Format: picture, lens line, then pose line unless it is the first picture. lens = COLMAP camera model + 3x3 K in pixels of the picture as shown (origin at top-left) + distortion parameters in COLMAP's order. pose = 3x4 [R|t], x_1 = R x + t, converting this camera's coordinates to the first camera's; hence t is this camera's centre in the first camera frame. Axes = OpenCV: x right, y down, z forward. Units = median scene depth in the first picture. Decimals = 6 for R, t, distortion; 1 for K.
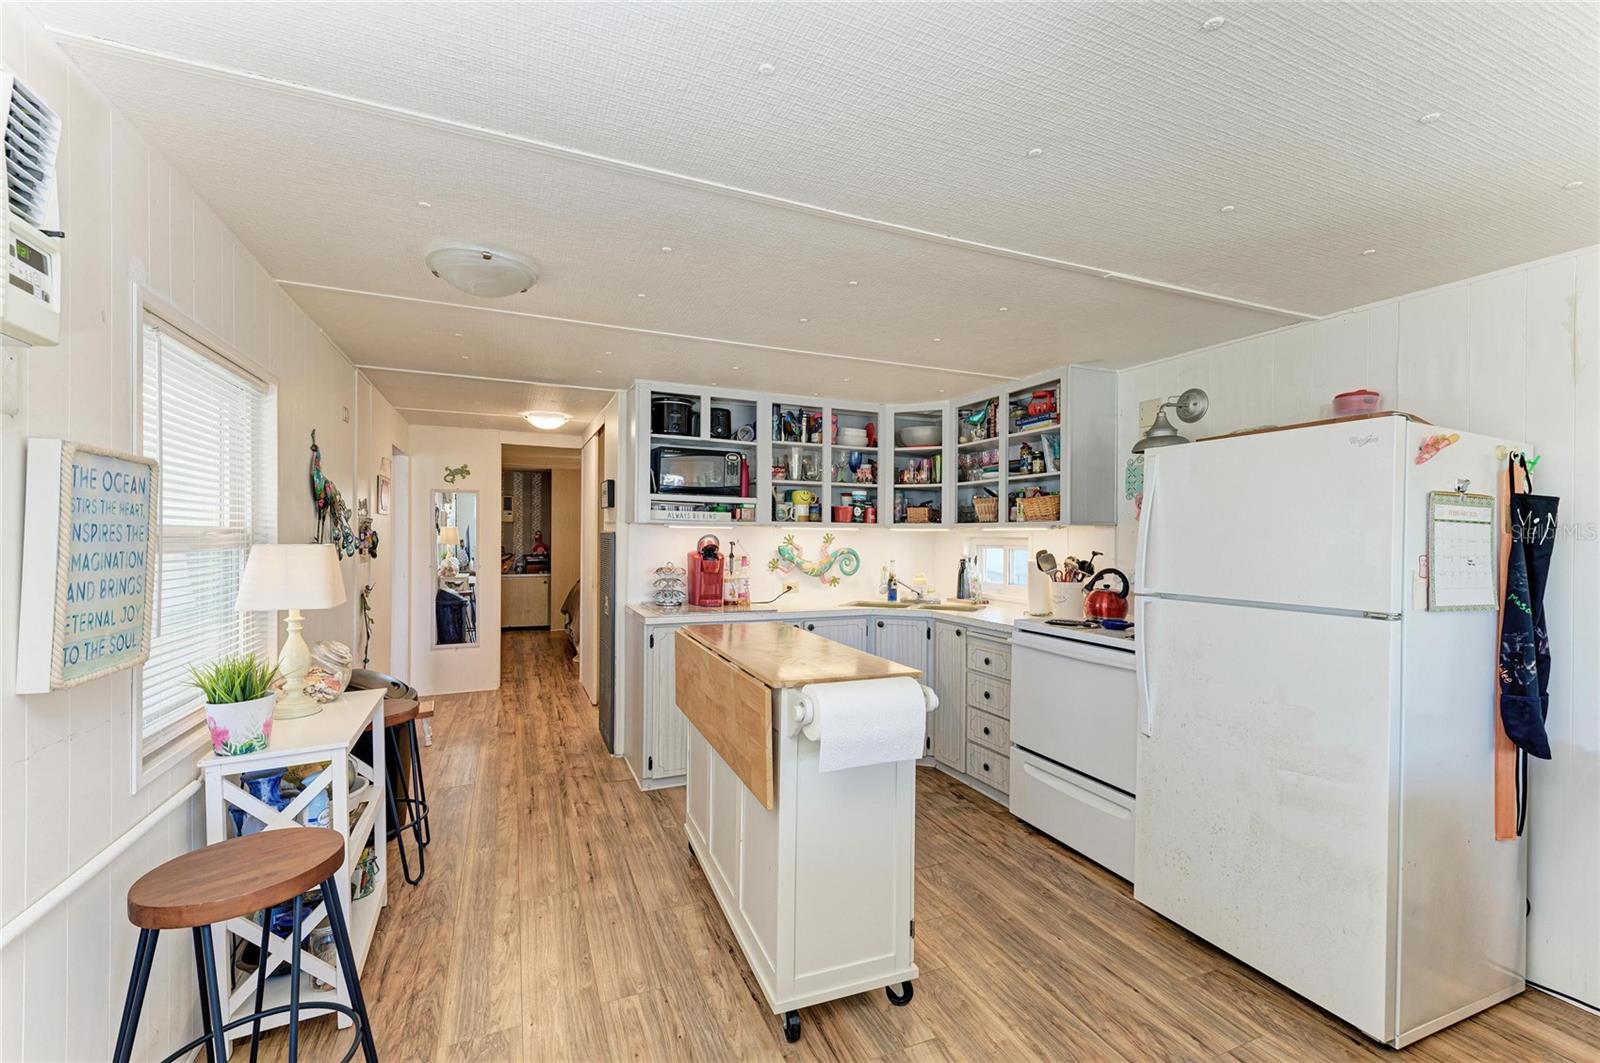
lens RADIAL K [[669.9, 0, 800.0], [0, 669.9, 531.5], [0, 0, 1]] dist [0.000234, 0.000055]
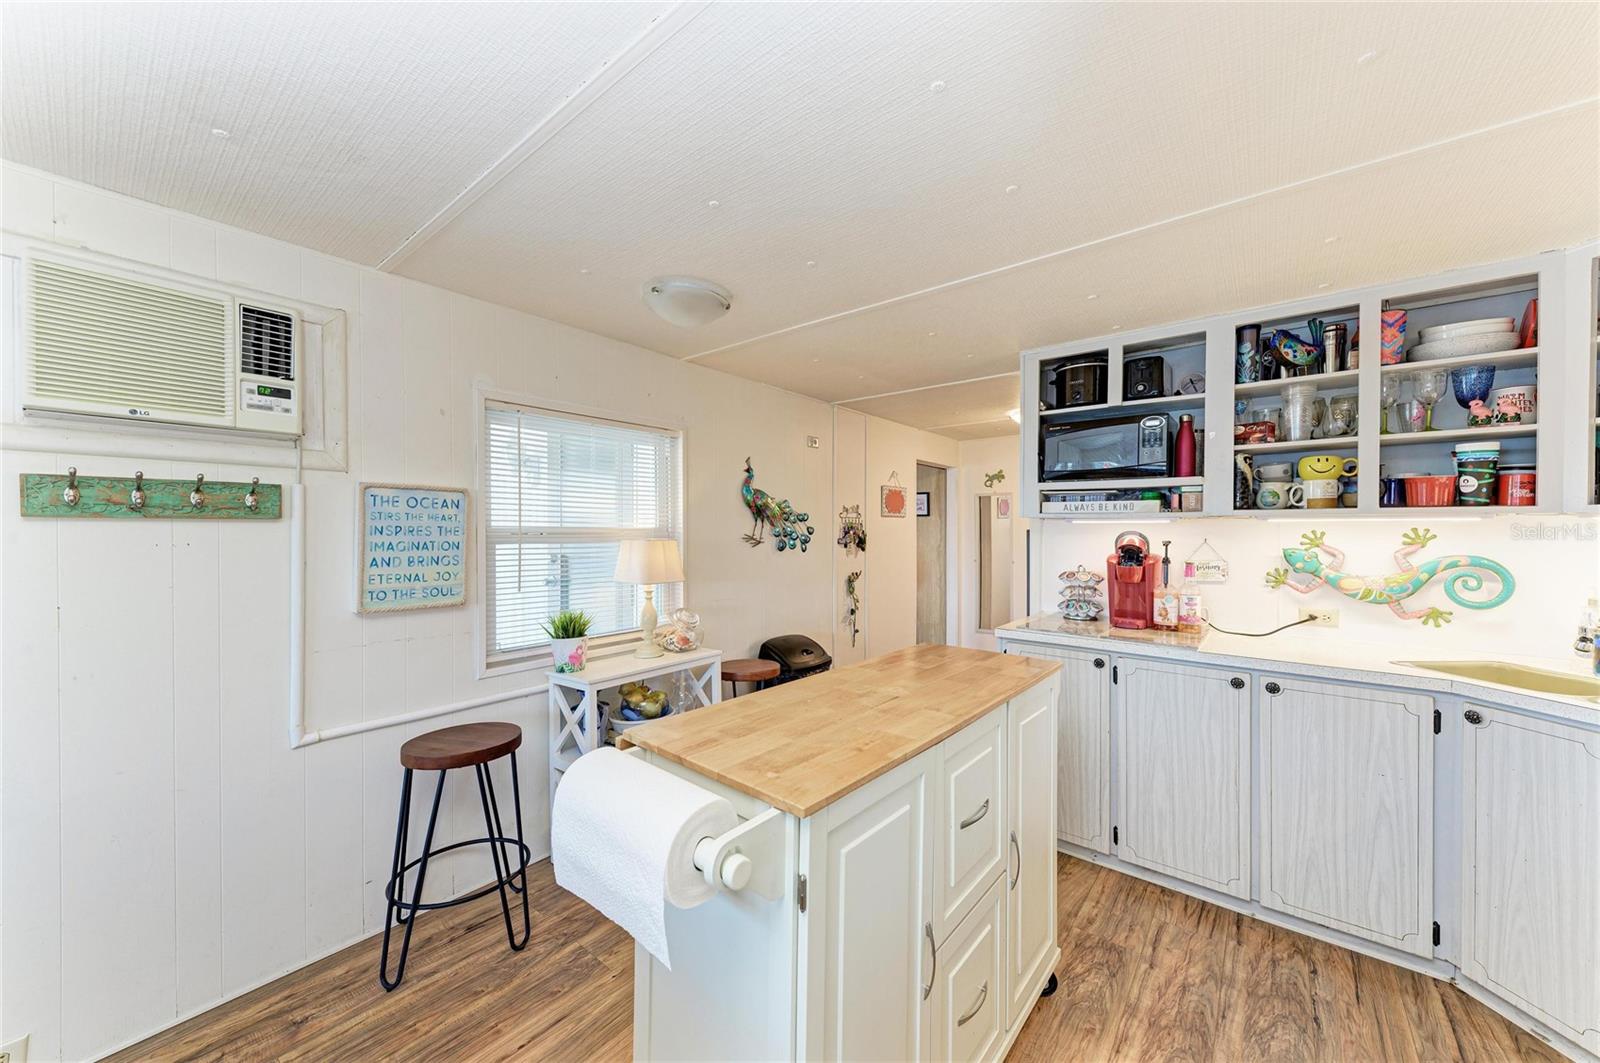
lens RADIAL K [[575.6, 0, 801.6], [0, 575.6, 534.7], [0, 0, 1]] dist [0.022735, -0.006360]
pose [[0.461694, -0.000496, -0.887039, 0.261208], [0.006211, 0.999977, 0.002674, 0.004384], [0.887018, -0.006744, 0.461686, 0.369581]]
